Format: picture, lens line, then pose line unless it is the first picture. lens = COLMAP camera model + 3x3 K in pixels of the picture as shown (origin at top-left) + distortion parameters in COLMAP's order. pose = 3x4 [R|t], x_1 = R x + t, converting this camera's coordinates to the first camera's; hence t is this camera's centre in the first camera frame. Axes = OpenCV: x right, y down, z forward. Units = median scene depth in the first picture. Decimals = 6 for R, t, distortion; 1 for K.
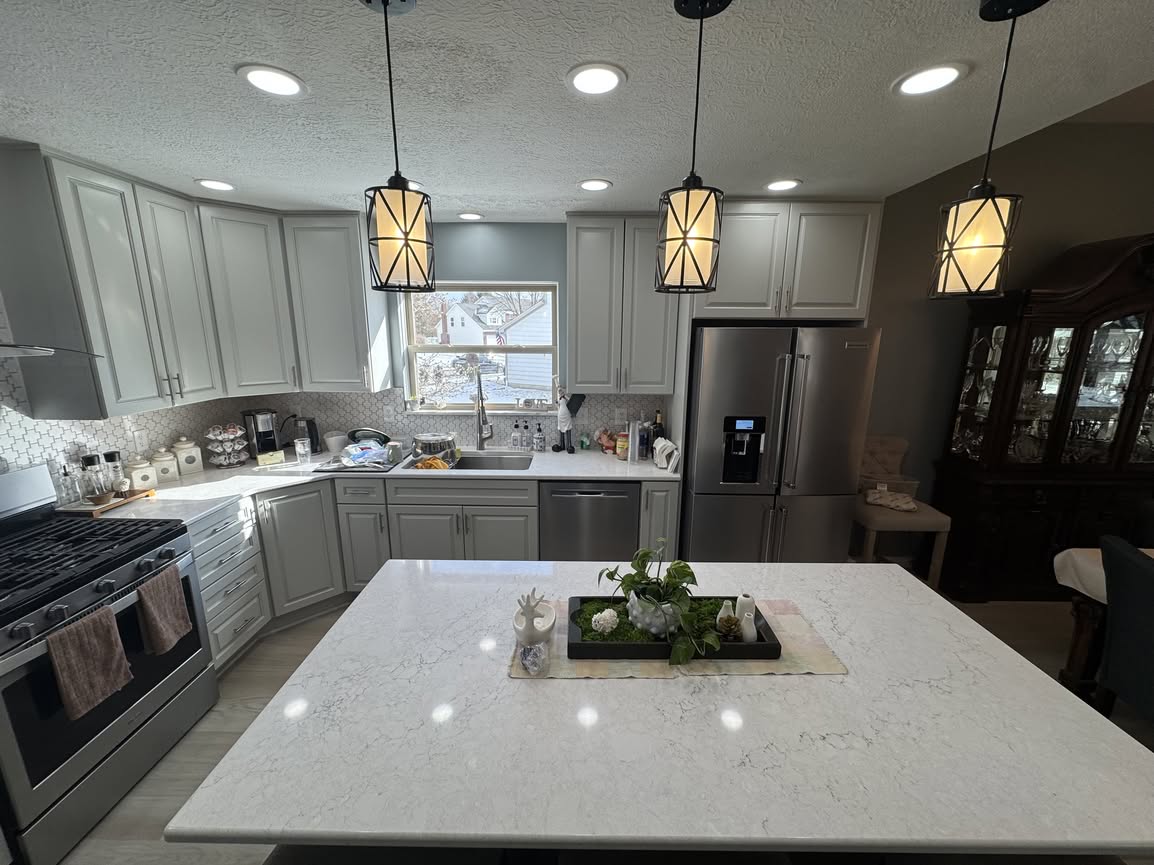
lens RADIAL K [[458.4, 0, 576.0], [0, 458.4, 433.3], [0, 0, 1]] dist [-0.002276, 0.000144]
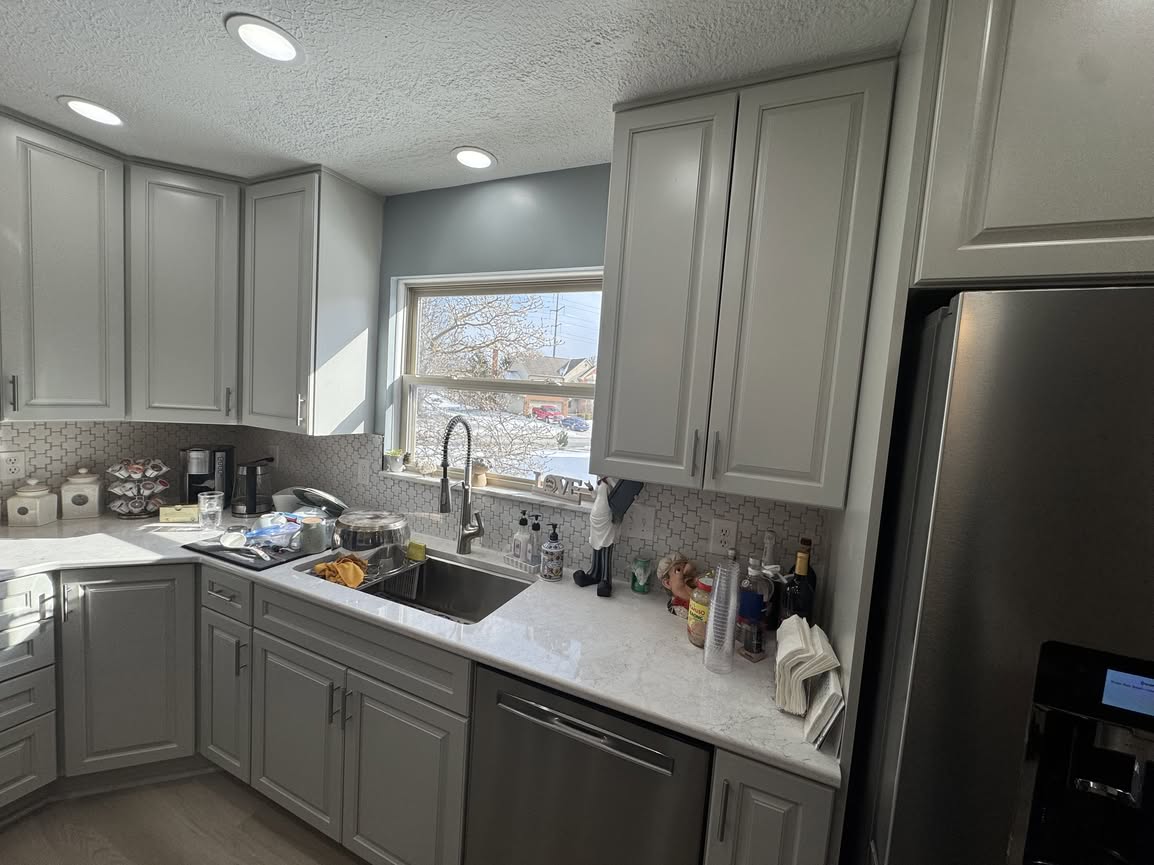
lens RADIAL K [[458.4, 0, 576.0], [0, 458.4, 433.3], [0, 0, 1]] dist [-0.002276, 0.000144]
pose [[0.915901, 0.088154, -0.391606, 0.159122], [-0.148815, 0.980636, -0.127304, -0.069275], [0.372801, 0.174875, 0.911284, 0.584110]]
